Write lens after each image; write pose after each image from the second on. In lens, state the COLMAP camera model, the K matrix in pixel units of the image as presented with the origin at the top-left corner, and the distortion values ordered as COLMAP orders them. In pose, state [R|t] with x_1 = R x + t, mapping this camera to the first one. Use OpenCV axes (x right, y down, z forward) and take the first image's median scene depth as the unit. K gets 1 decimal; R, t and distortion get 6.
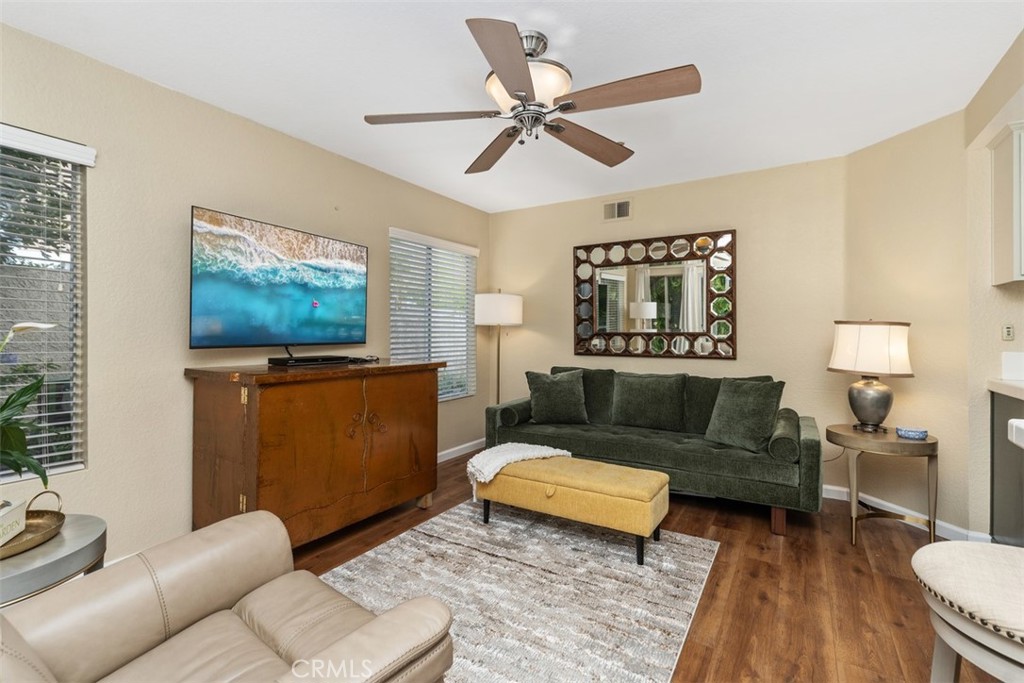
lens RADIAL K [[463.0, 0, 509.7], [0, 463.0, 338.7], [0, 0, 1]] dist [0.003603, 0.000262]
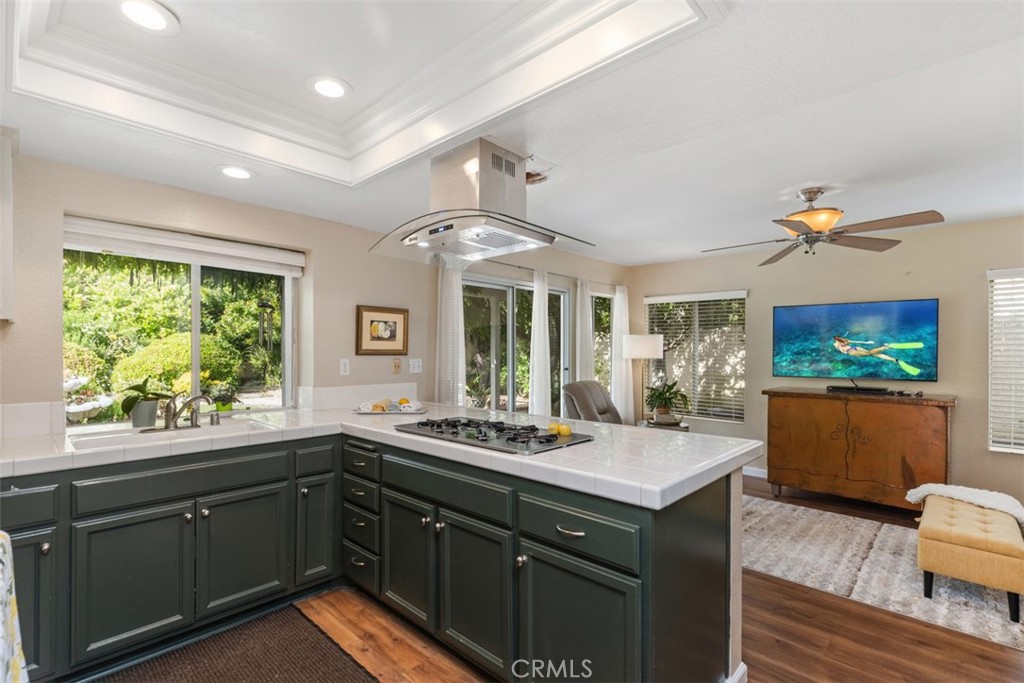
lens RADIAL K [[469.7, 0, 511.1], [0, 469.7, 347.7], [0, 0, 1]] dist [-0.000349, 0.000108]
pose [[-0.187858, -0.009236, -0.982153, 1.656361], [-0.014357, 0.999875, -0.006656, -0.078730], [0.982091, 0.012850, -0.187967, 0.264951]]
